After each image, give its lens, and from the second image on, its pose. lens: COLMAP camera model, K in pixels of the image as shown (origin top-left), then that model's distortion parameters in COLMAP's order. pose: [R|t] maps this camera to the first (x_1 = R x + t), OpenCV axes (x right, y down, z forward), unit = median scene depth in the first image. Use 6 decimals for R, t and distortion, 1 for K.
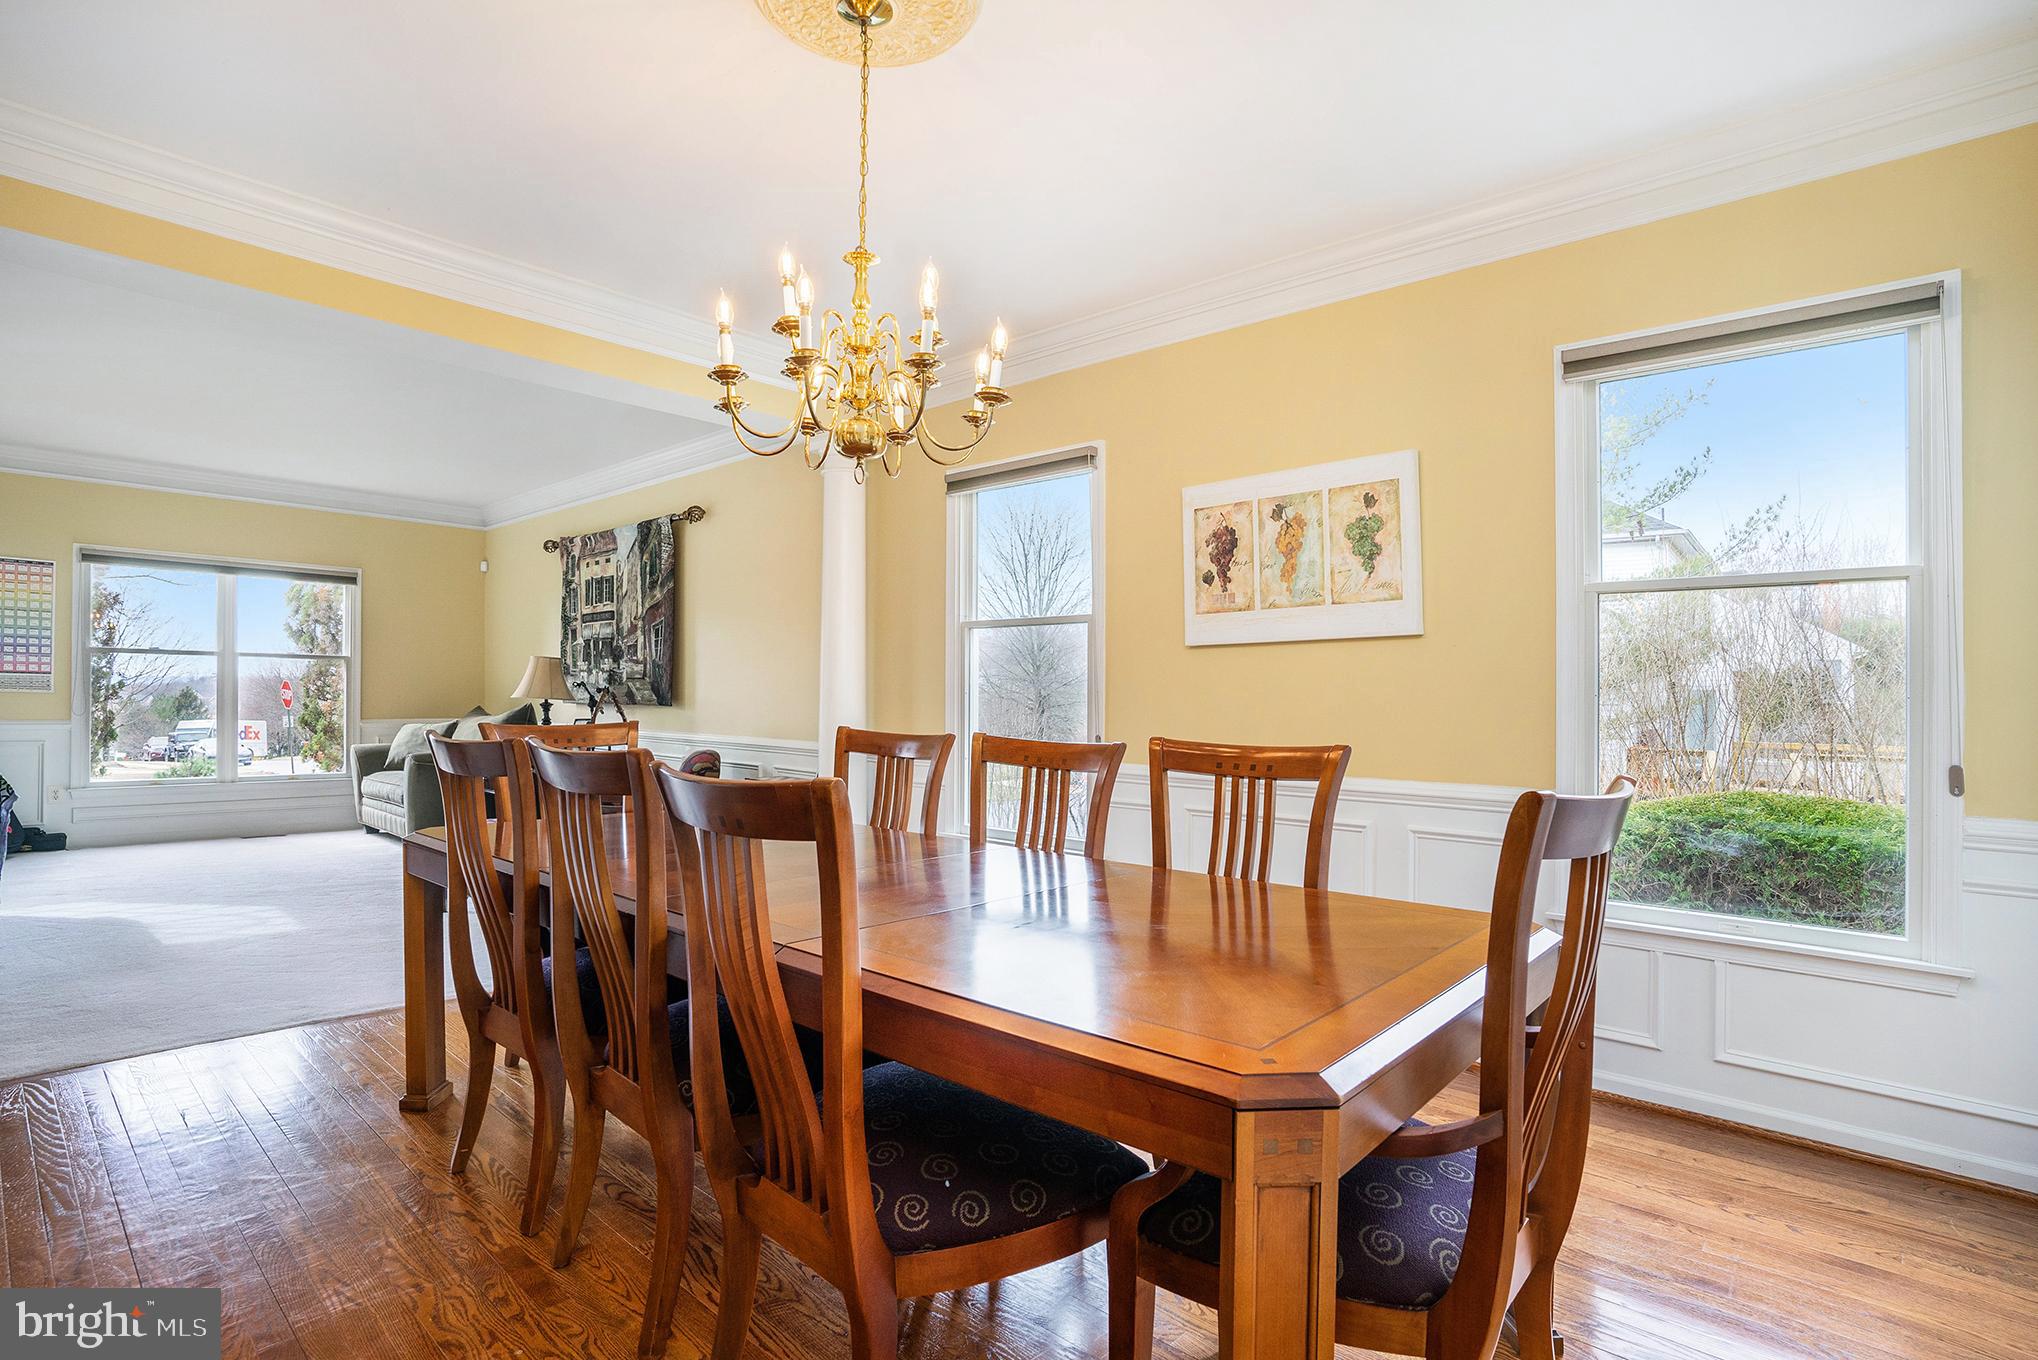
lens RADIAL K [[995.9, 0, 996.9], [0, 995.9, 708.0], [0, 0, 1]] dist [-0.048066, 0.014775]
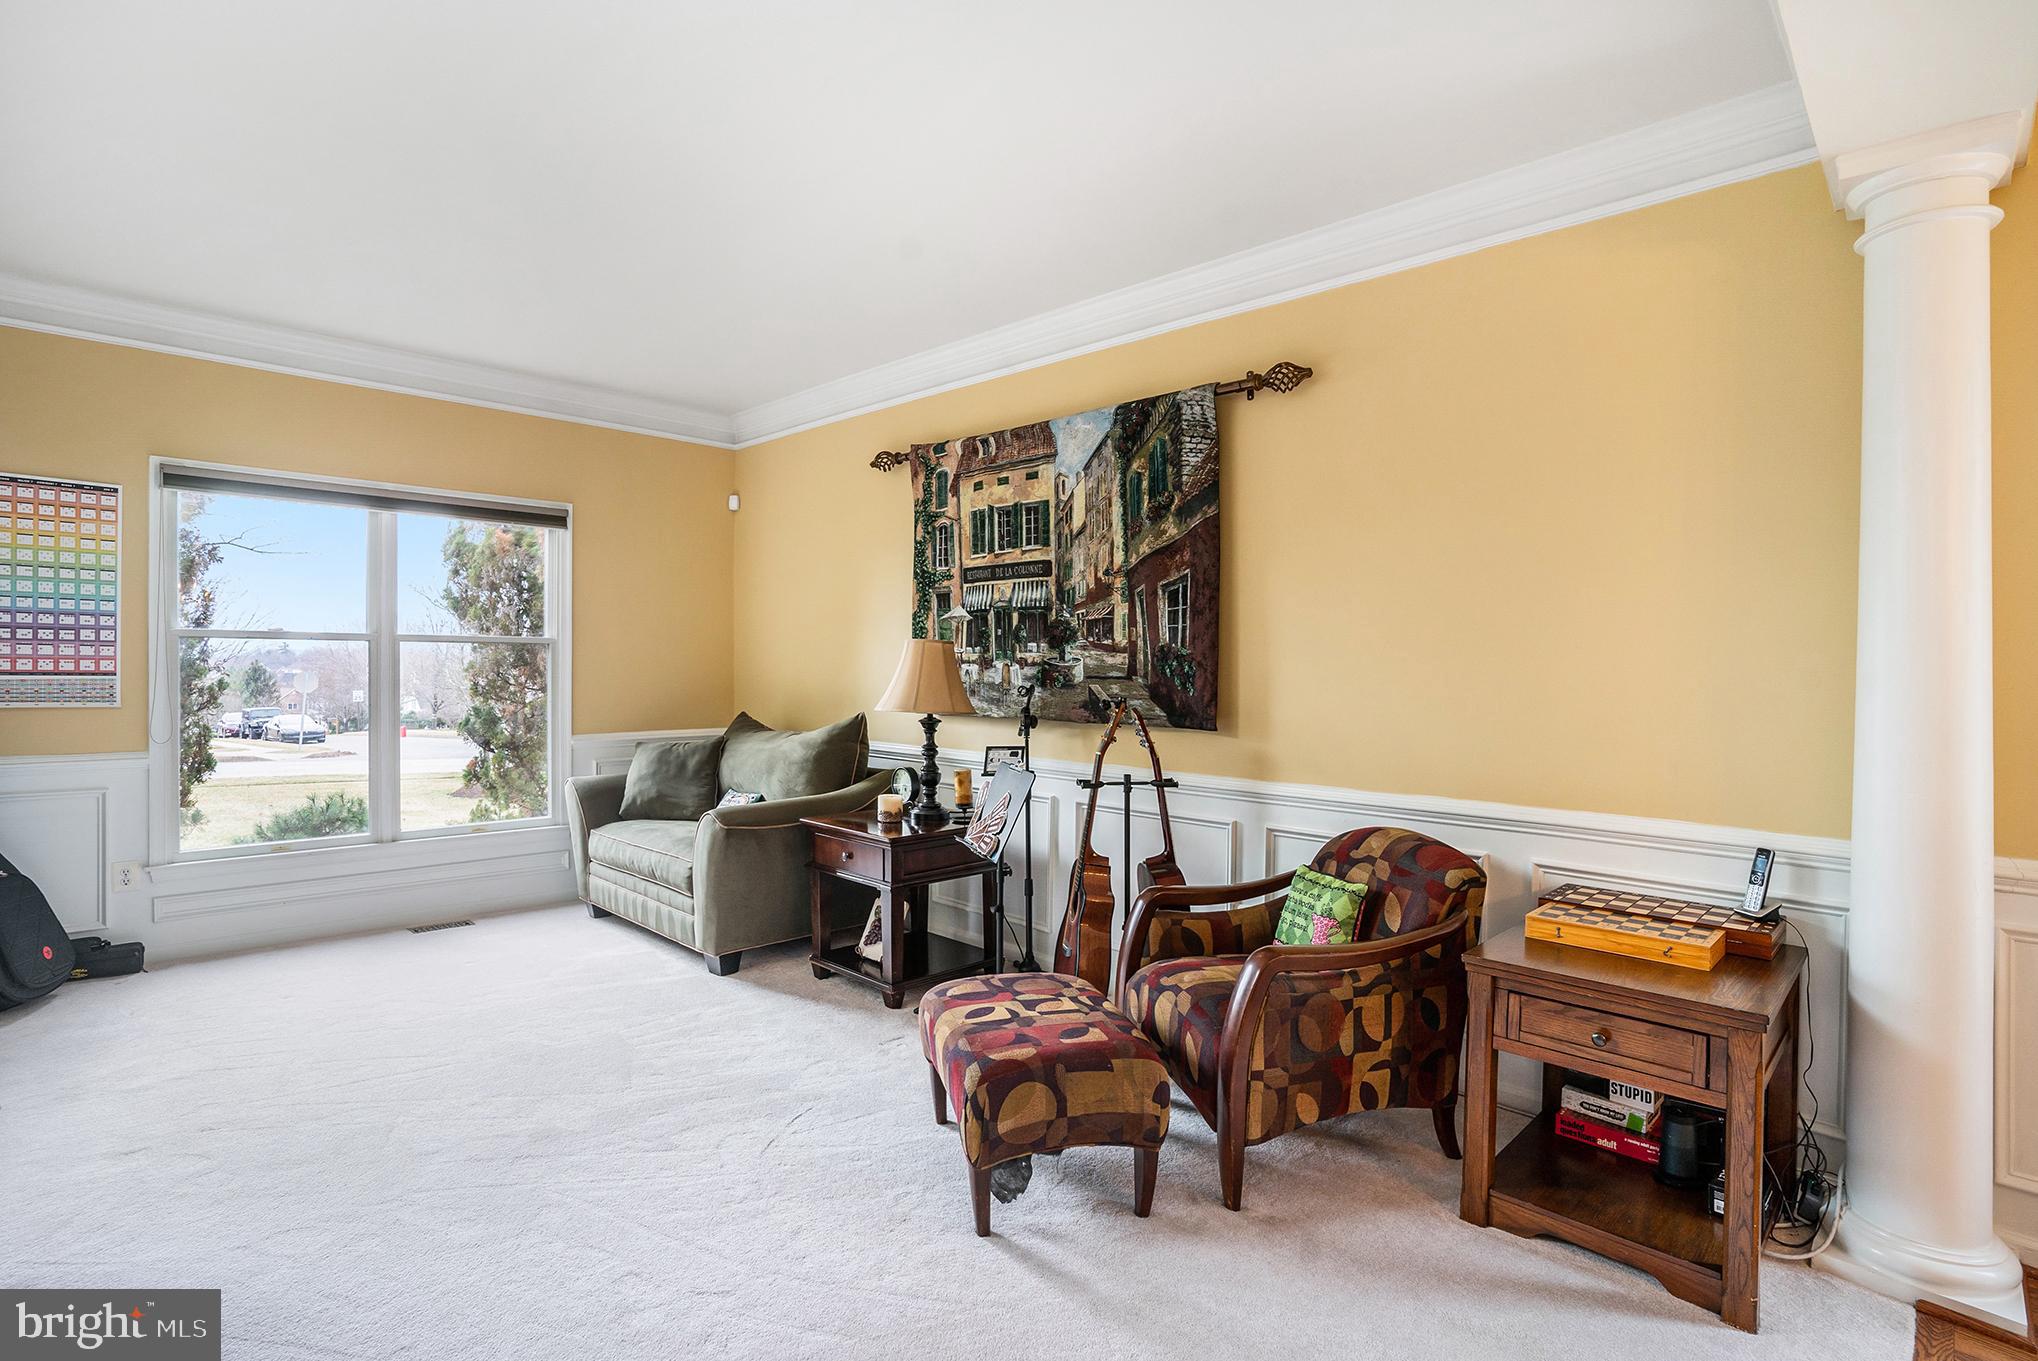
lens RADIAL K [[995.9, 0, 977.7], [0, 995.9, 673.6], [0, 0, 1]] dist [-0.048066, 0.014775]
pose [[0.998801, -0.005552, -0.048643, -0.403418], [0.005666, 0.999982, 0.002209, -0.033347], [0.048630, -0.002482, 0.998814, 0.411319]]
